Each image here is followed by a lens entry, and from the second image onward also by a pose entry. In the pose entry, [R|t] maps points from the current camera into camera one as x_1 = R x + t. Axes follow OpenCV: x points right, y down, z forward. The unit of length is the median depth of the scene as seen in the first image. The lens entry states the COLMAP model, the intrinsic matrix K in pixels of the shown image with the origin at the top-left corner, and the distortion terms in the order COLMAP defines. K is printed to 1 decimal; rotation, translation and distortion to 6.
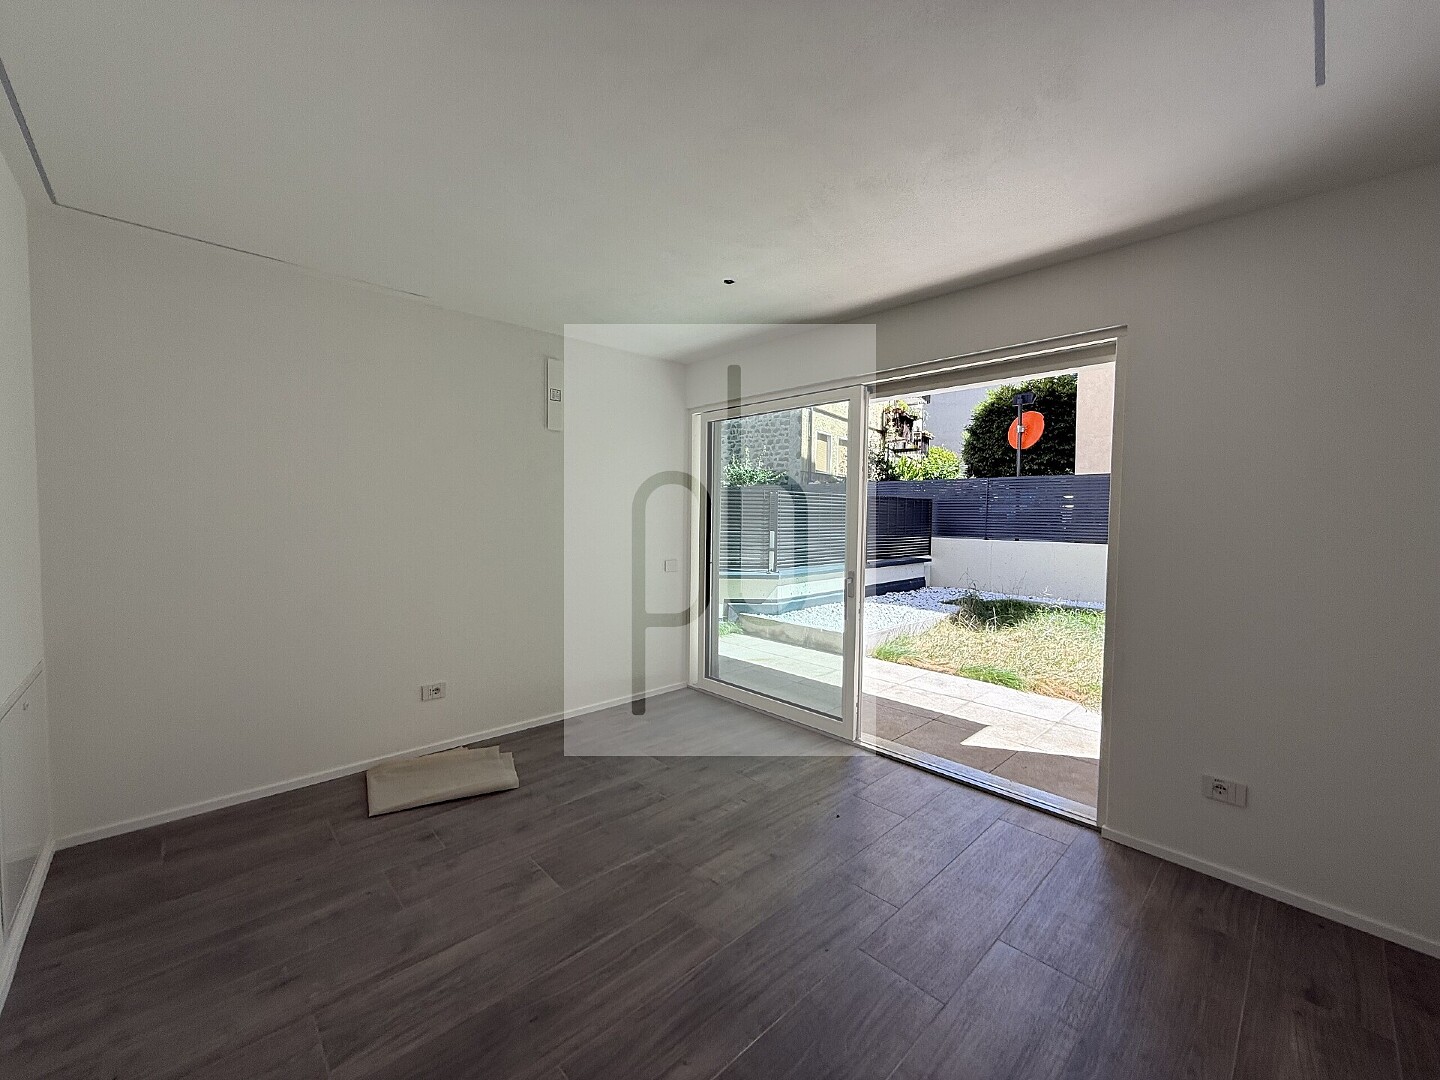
lens RADIAL K [[574.0, 0, 716.3], [0, 574.0, 539.3], [0, 0, 1]] dist [0.002523, -0.000584]
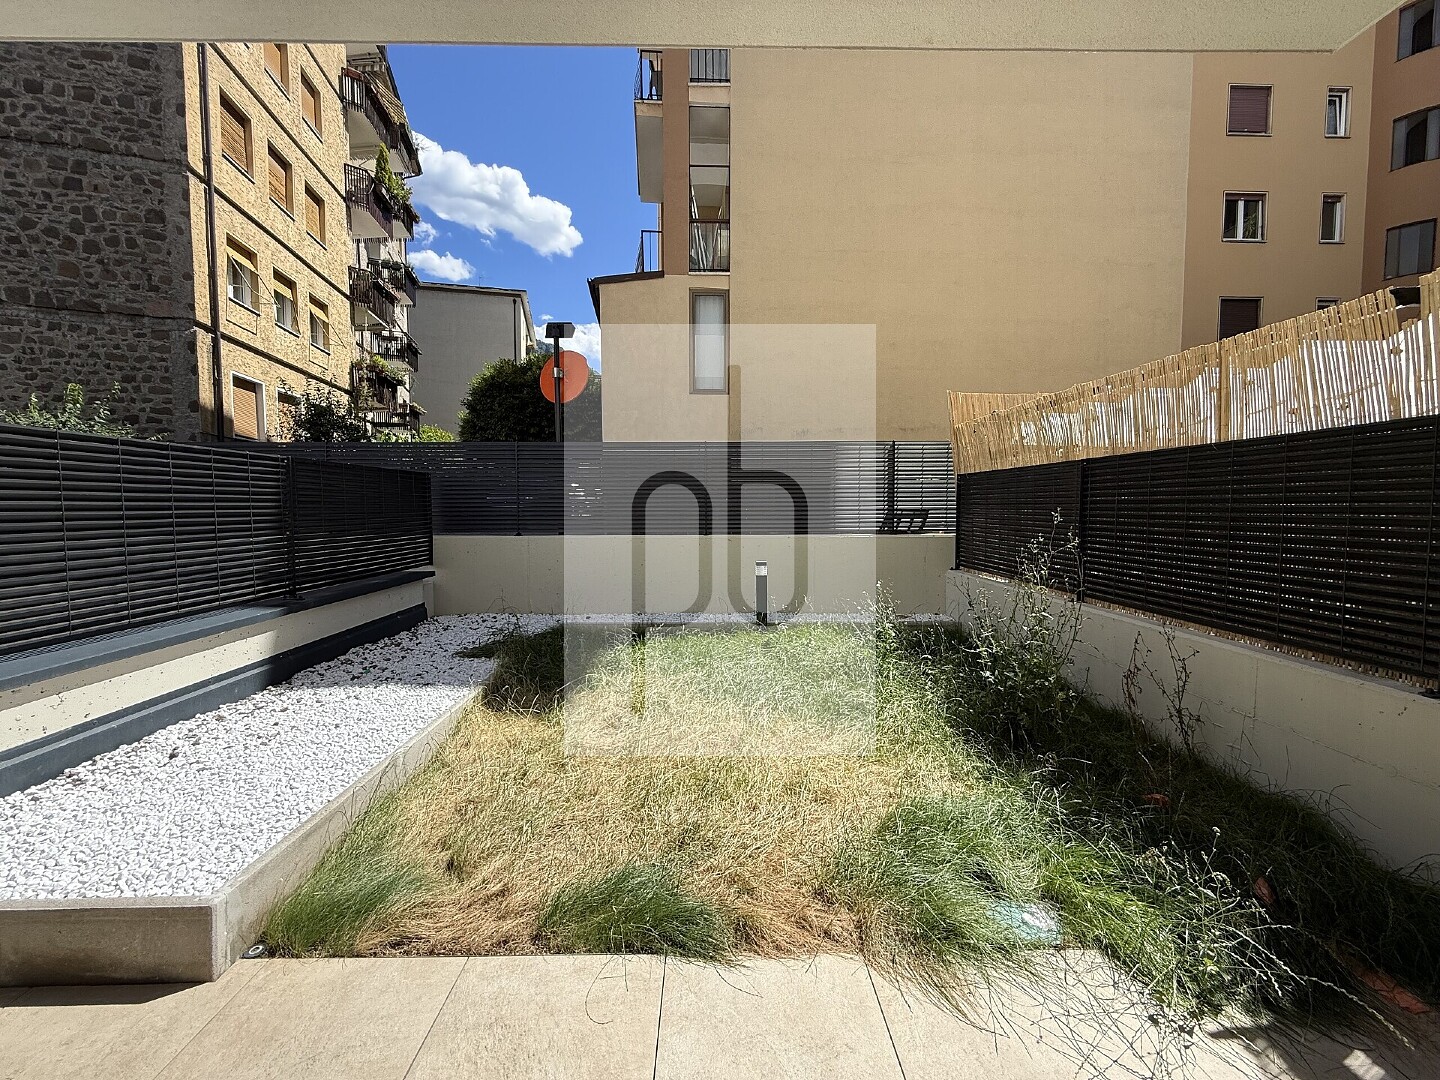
lens RADIAL K [[574.0, 0, 712.3], [0, 574.0, 536.7], [0, 0, 1]] dist [0.002523, -0.000584]
pose [[0.682231, -0.051704, 0.729306, 0.373162], [0.042689, 0.998612, 0.030863, -0.024795], [-0.729889, 0.010077, 0.683491, 1.033495]]
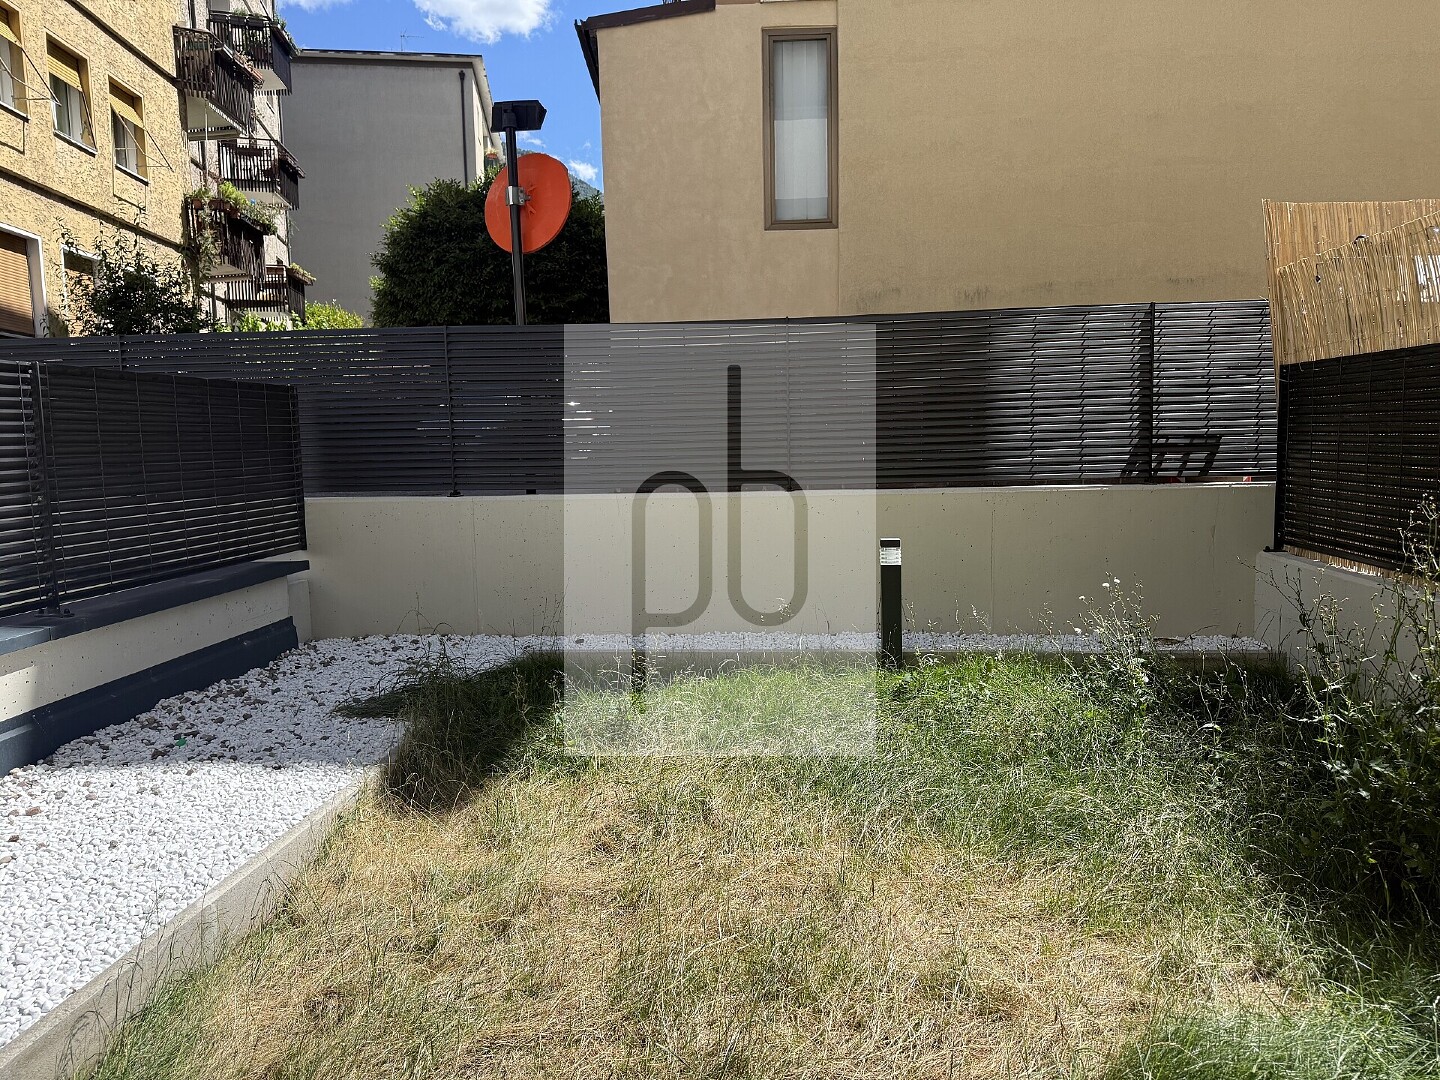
lens RADIAL K [[1008.7, 0, 724.3], [0, 1008.7, 539.5], [0, 0, 1]] dist [0.058312, -0.068795]
pose [[0.746946, -0.094623, 0.658117, 0.448417], [0.059417, 0.995361, 0.075675, -0.028419], [-0.662225, -0.017422, 0.749103, 1.059960]]
